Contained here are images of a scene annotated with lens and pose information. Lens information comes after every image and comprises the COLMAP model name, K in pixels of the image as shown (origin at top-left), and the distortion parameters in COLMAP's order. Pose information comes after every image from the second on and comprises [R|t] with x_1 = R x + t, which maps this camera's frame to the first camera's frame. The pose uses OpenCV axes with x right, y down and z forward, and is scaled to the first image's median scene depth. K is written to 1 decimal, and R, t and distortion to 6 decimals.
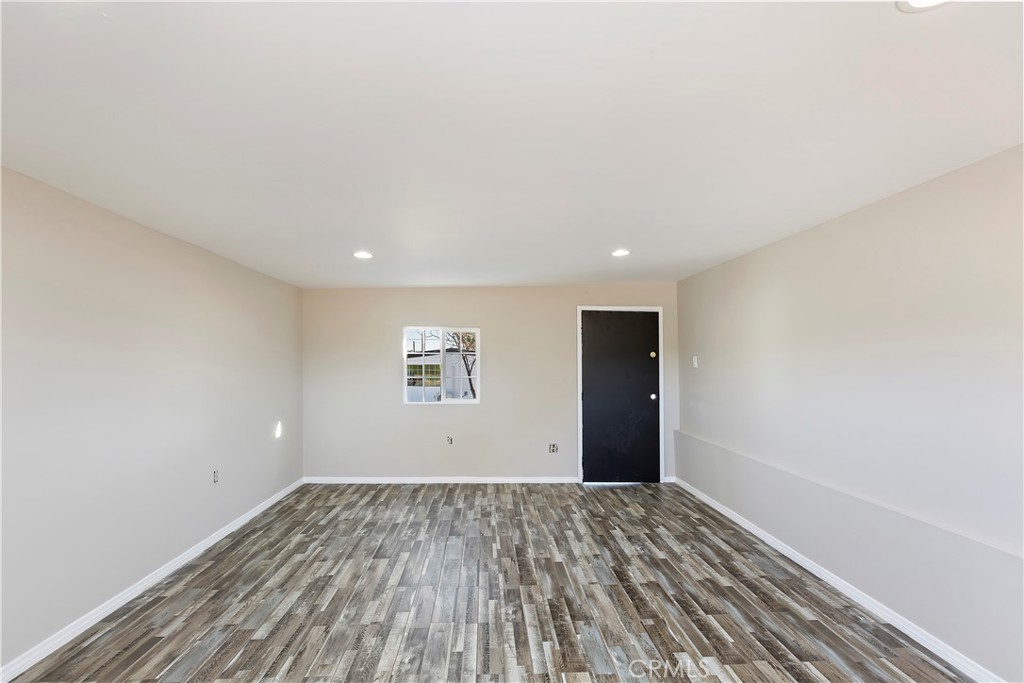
lens RADIAL K [[464.1, 0, 510.8], [0, 464.1, 360.9], [0, 0, 1]] dist [0.001134, -0.000233]
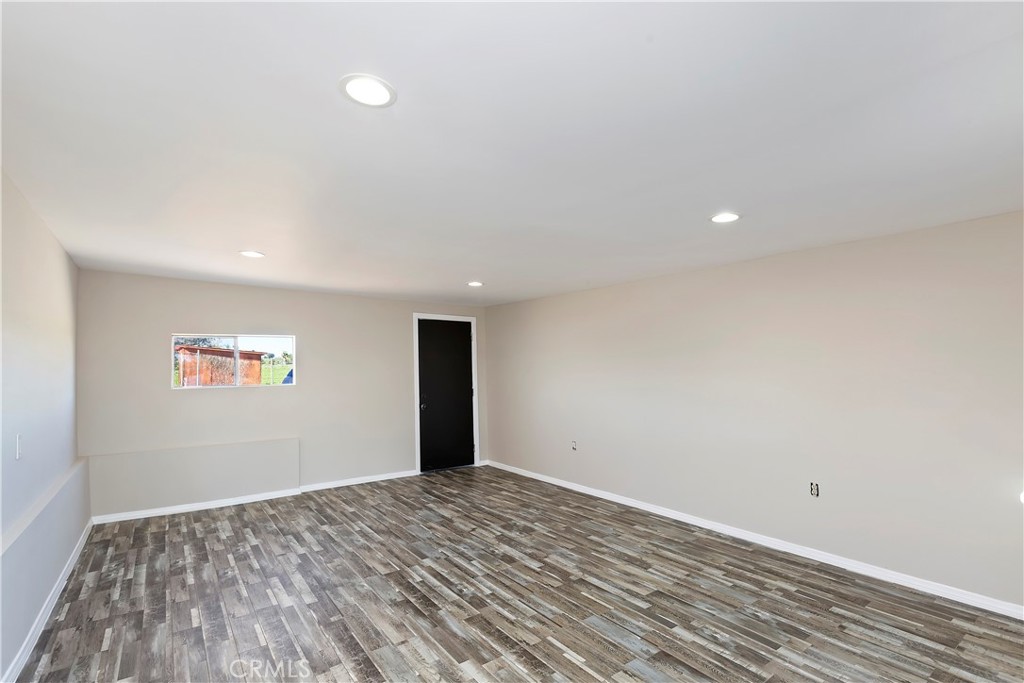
lens RADIAL K [[464.1, 0, 510.8], [0, 464.1, 360.9], [0, 0, 1]] dist [0.001134, -0.000233]
pose [[-0.836013, -0.009283, -0.548632, 0.479074], [0.002877, 0.999769, -0.021301, 0.017688], [0.548703, -0.019387, -0.835793, 1.841985]]
